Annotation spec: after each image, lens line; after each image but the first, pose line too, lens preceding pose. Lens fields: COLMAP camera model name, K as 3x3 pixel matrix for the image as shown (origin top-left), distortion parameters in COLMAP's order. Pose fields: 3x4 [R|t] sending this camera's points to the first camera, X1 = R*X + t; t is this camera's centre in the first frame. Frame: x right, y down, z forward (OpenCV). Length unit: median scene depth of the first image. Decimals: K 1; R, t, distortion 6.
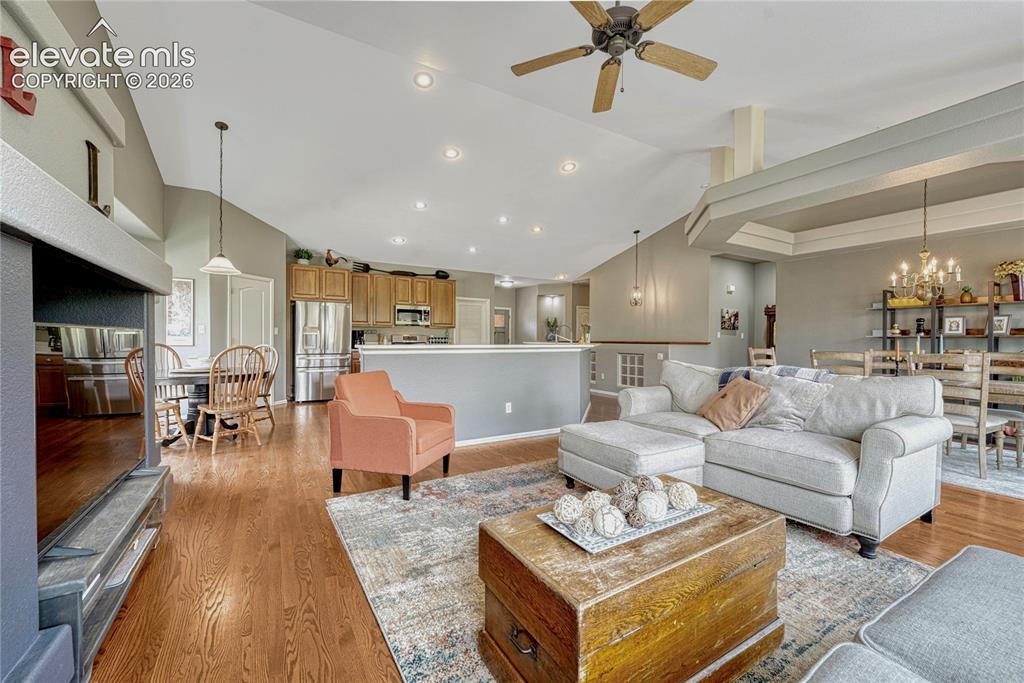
lens RADIAL K [[415.2, 0, 509.6], [0, 415.2, 338.2], [0, 0, 1]] dist [-0.011813, 0.000388]
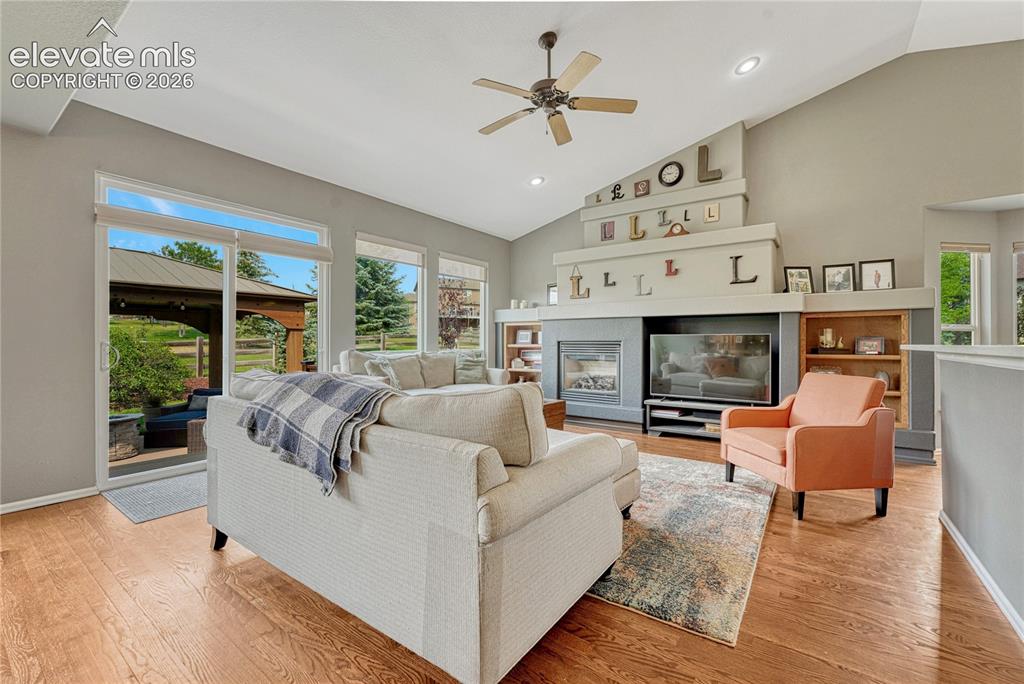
lens RADIAL K [[432.7, 0, 511.7], [0, 432.7, 341.6], [0, 0, 1]] dist [-0.011064, -0.000701]
pose [[-0.919435, -0.009223, -0.393133, 0.247136], [-0.006843, 0.999949, -0.007457, 0.009090], [0.393181, -0.004166, -0.919451, 0.610080]]
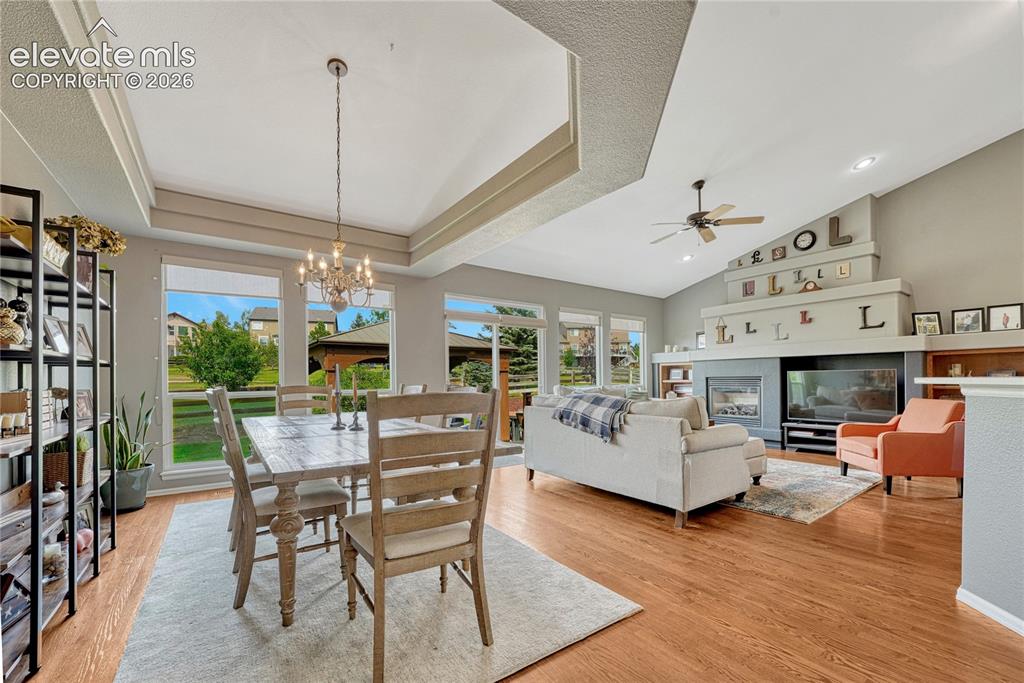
lens RADIAL K [[415.2, 0, 508.1], [0, 415.2, 376.7], [0, 0, 1]] dist [-0.011813, 0.000388]
pose [[-0.997284, 0.001400, -0.073640, 0.373325], [0.002329, 0.999919, -0.012519, 0.010959], [0.073616, -0.012657, -0.997206, 0.816782]]
